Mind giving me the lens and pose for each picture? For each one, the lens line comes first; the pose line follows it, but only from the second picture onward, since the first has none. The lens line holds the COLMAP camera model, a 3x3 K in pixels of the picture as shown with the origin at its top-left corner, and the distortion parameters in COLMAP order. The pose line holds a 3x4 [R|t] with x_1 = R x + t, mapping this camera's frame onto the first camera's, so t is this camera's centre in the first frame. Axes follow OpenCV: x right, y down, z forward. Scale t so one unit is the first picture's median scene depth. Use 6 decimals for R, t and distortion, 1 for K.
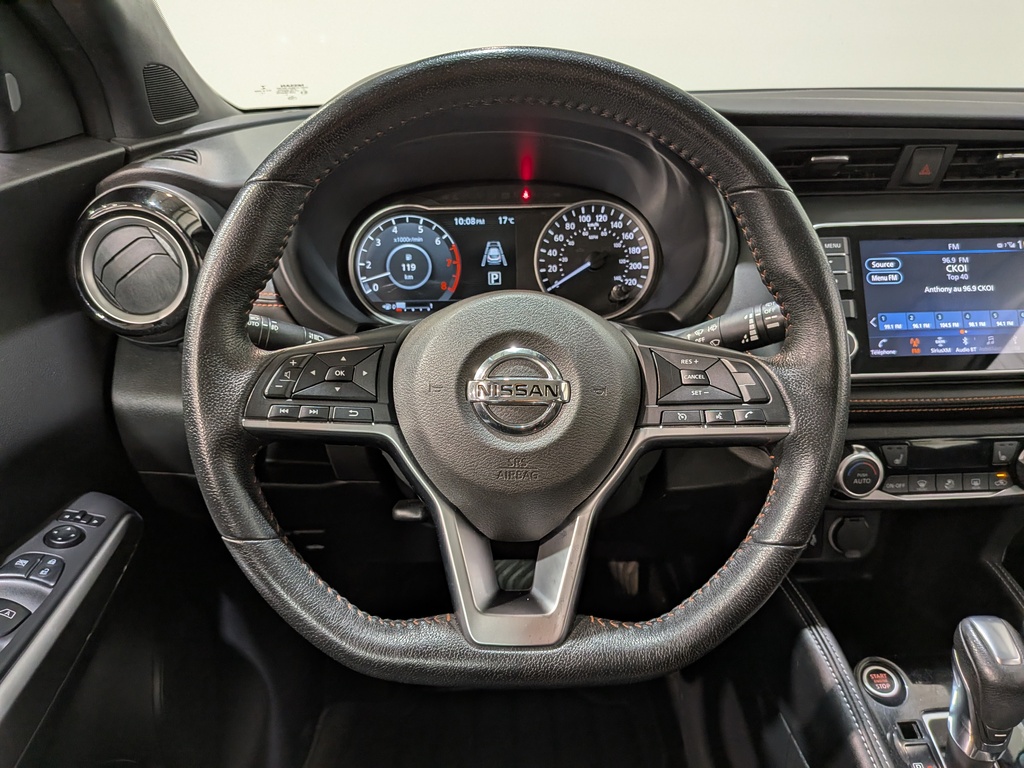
lens RADIAL K [[745.0, 0, 507.6], [0, 745.0, 409.3], [0, 0, 1]] dist [0.056074, -0.103231]
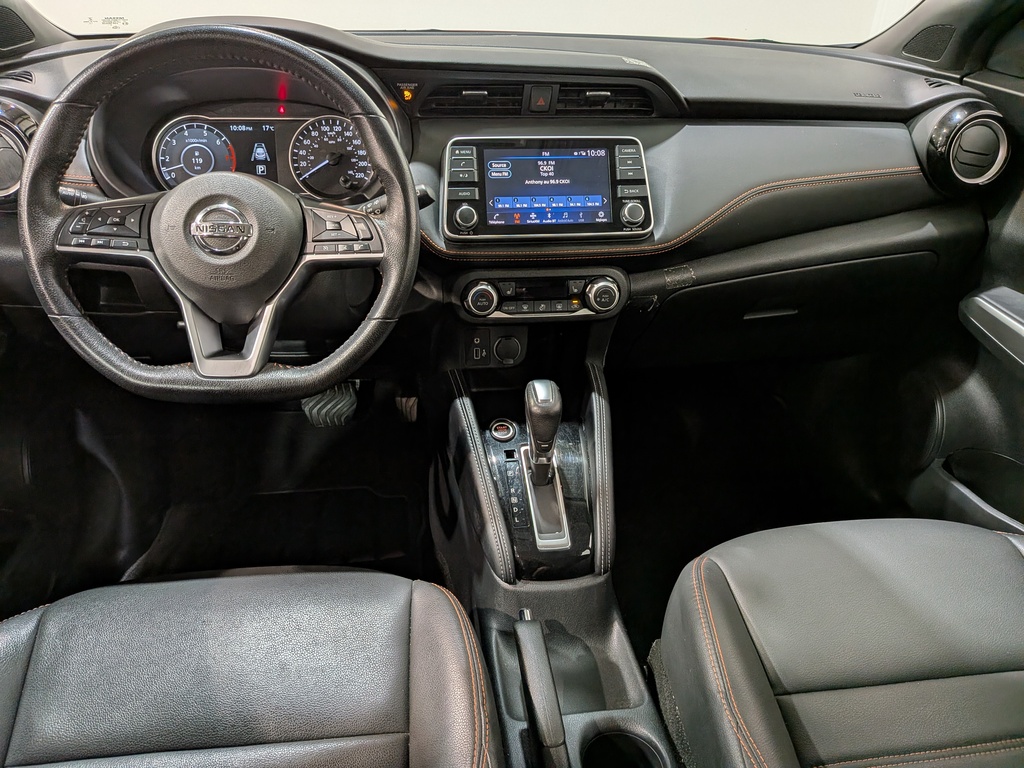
lens RADIAL K [[745.0, 0, 502.4], [0, 745.0, 395.2], [0, 0, 1]] dist [0.056074, -0.103231]
pose [[0.993606, -0.013655, 0.112078, 0.291918], [0.002822, 0.995353, 0.096250, 0.121122], [-0.112872, -0.095319, 0.989027, -0.530626]]
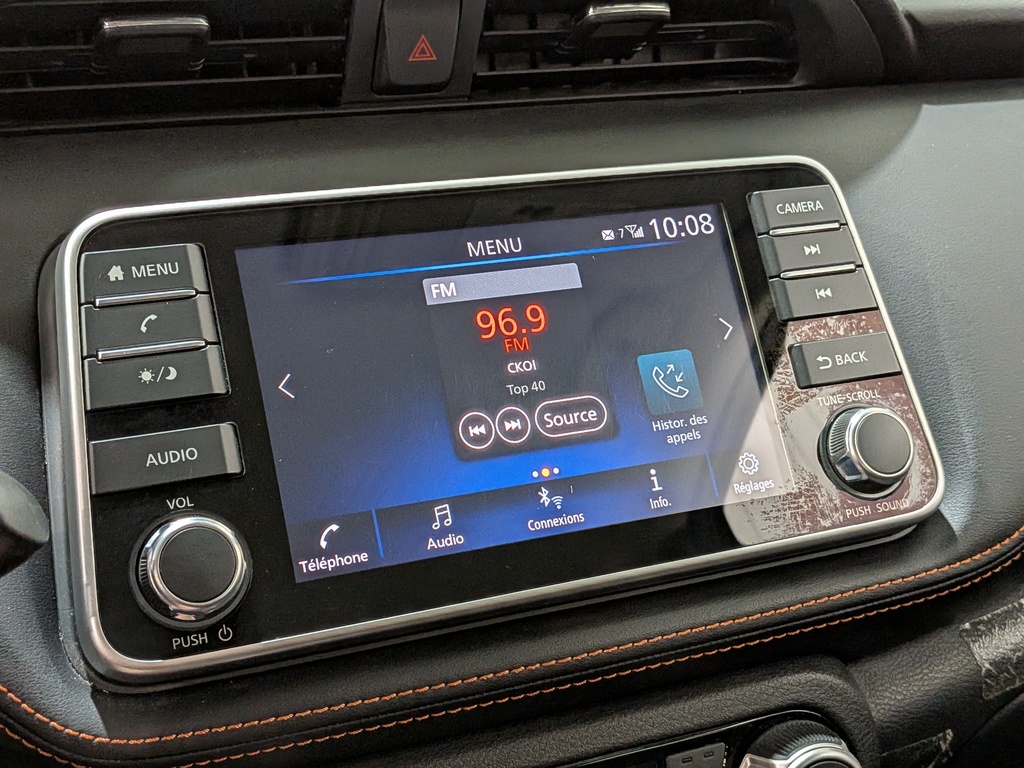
lens RADIAL K [[1501.3, 0, 517.1], [0, 1501.3, 363.5], [0, 0, 1]] dist [0.045609, 0.000000]
pose [[0.924361, -0.091798, 0.370312, 0.291848], [0.134907, 0.986561, -0.092187, -0.080478], [-0.356872, 0.135172, 0.924322, 0.280474]]
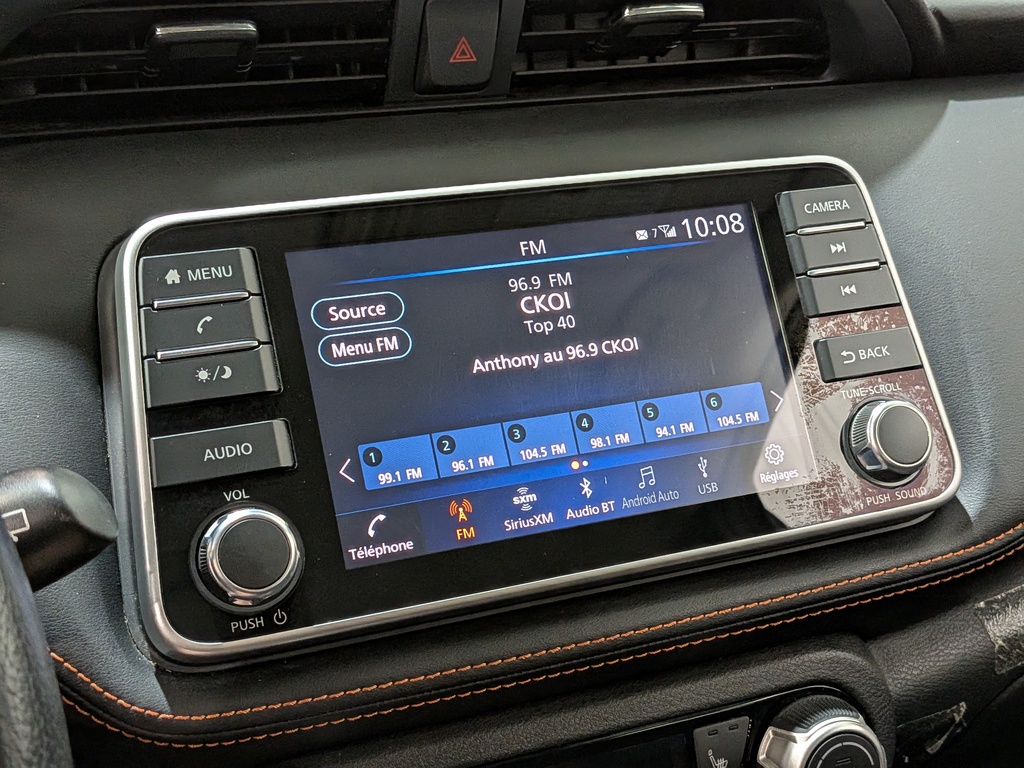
lens RADIAL K [[1501.3, 0, 552.8], [0, 1501.3, 401.7], [0, 0, 1]] dist [0.045609, 0.000000]
pose [[0.924548, -0.109274, 0.365061, 0.280814], [0.132628, 0.990381, -0.039441, -0.095151], [-0.357239, 0.084883, 0.930148, 0.248451]]
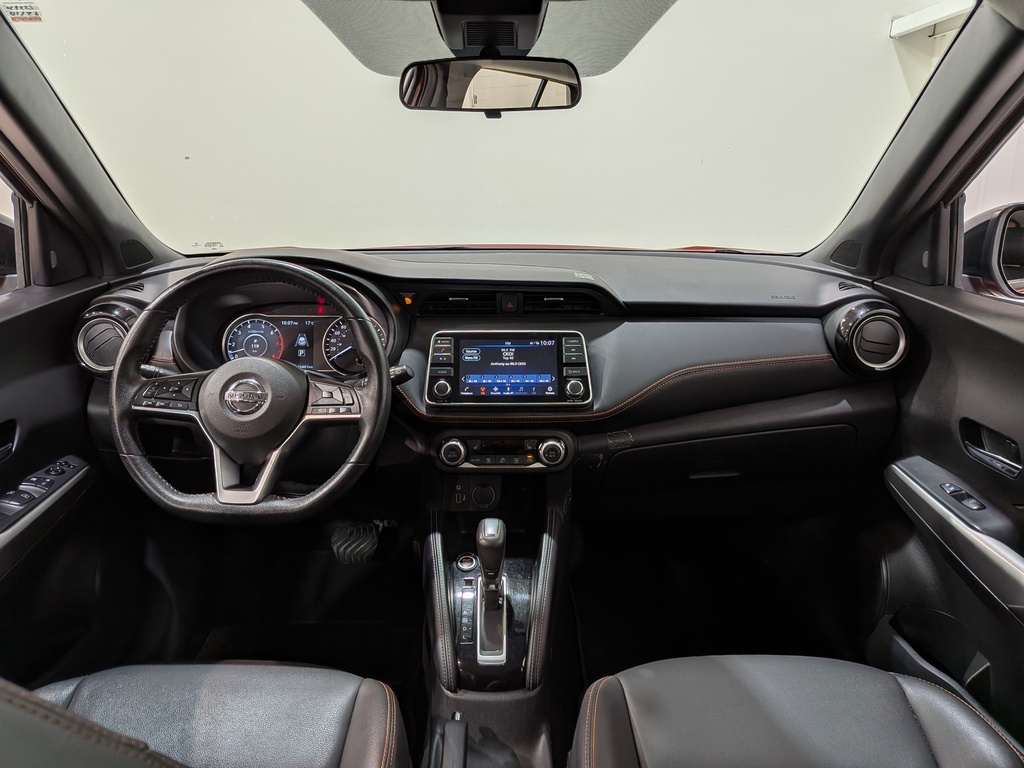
lens RADIAL K [[745.0, 0, 512.2], [0, 745.0, 384.1], [0, 0, 1]] dist [0.056074, -0.103231]
pose [[0.999611, 0.026083, -0.009893, 0.569235], [-0.027220, 0.989597, -0.141267, 0.160987], [0.006105, 0.141482, 0.989922, -0.892989]]
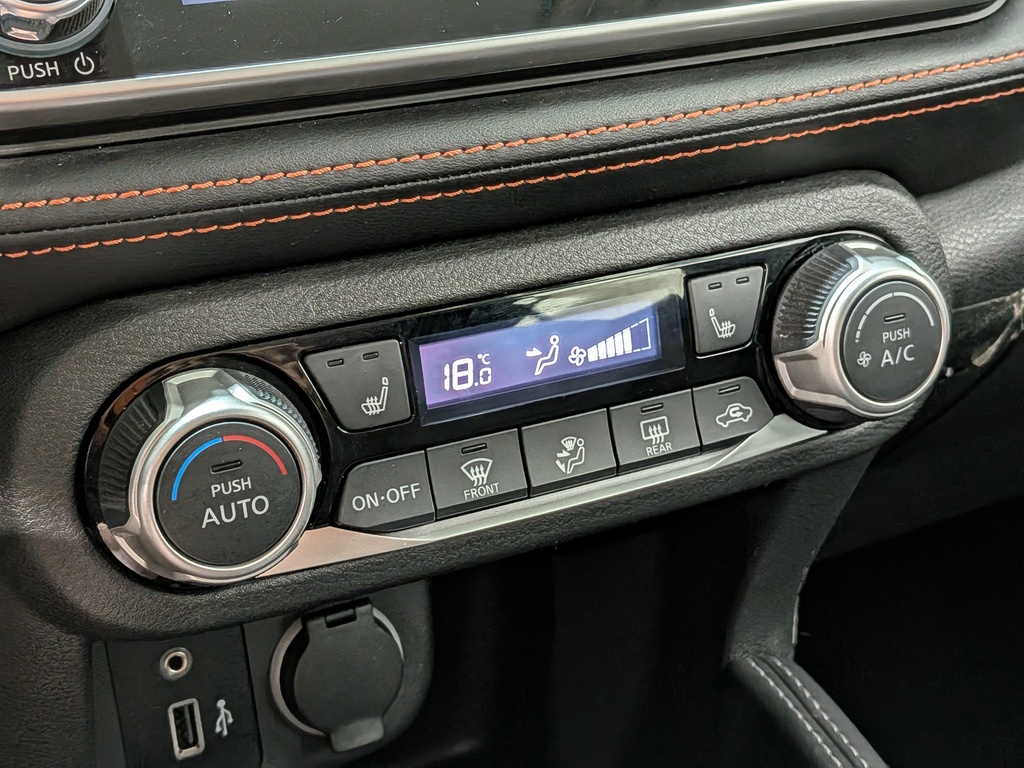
lens RADIAL K [[1501.3, 0, 507.0], [0, 1501.3, 360.6], [0, 0, 1]] dist [0.045609, 0.000000]
pose [[0.911703, -0.161082, 0.377955, 0.329990], [0.160672, 0.986461, 0.032852, 0.039816], [-0.378129, 0.030775, 0.925241, 0.449361]]
